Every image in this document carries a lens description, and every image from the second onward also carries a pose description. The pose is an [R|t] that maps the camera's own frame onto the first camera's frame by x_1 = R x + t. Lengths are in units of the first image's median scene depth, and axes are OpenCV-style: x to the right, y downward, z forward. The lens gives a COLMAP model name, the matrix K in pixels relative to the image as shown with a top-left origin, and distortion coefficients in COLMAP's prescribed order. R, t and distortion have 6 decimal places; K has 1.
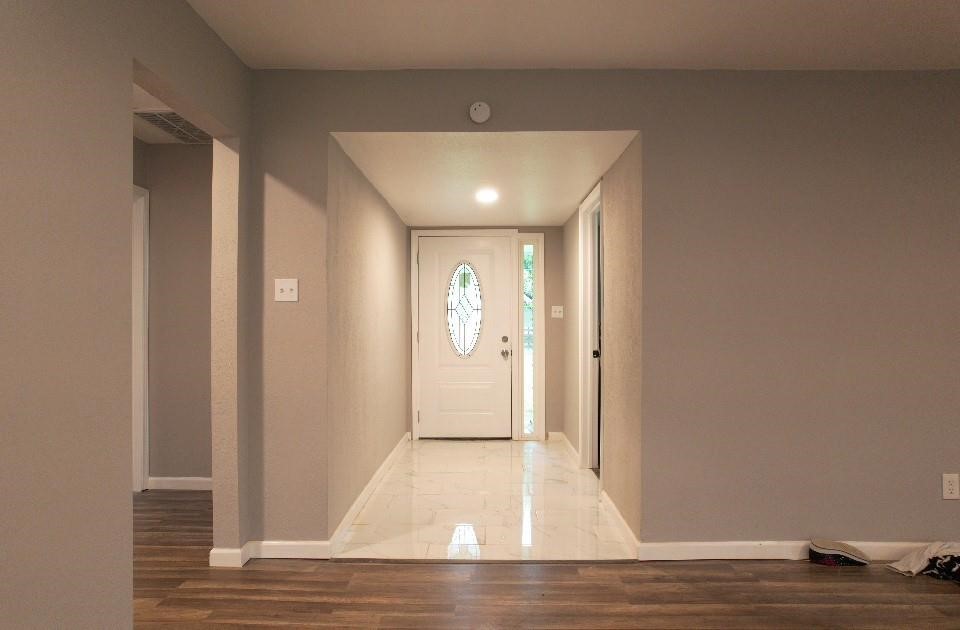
lens RADIAL K [[616.4, 0, 479.8], [0, 616.4, 323.5], [0, 0, 1]] dist [-0.092144, 0.087257]
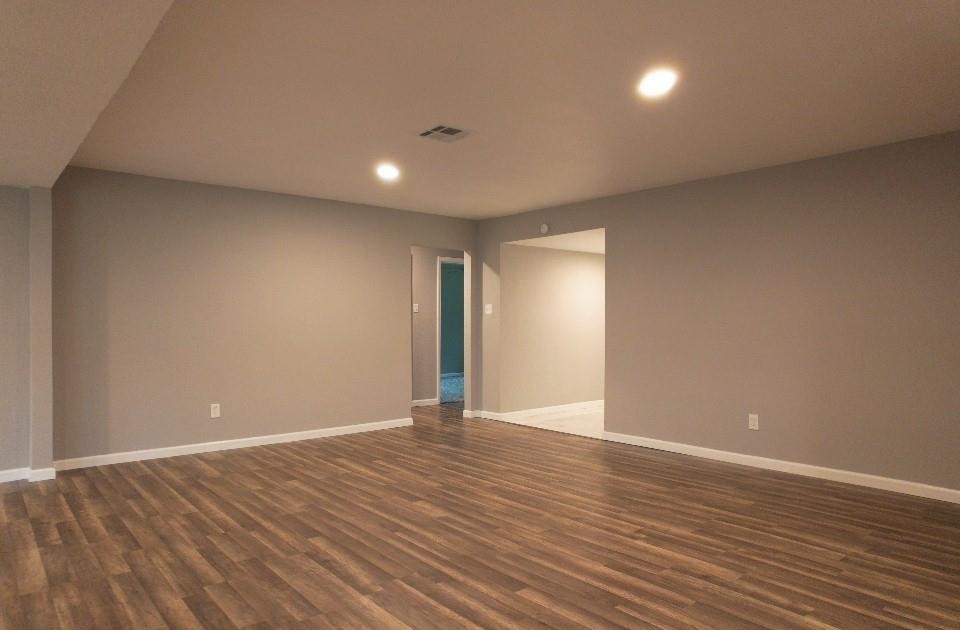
lens RADIAL K [[616.4, 0, 479.8], [0, 616.4, 323.5], [0, 0, 1]] dist [-0.092144, 0.087257]
pose [[0.660204, 0.003464, -0.751078, 1.534347], [0.006930, 0.999919, 0.010703, -0.024958], [0.751054, -0.012271, 0.660126, -0.665309]]
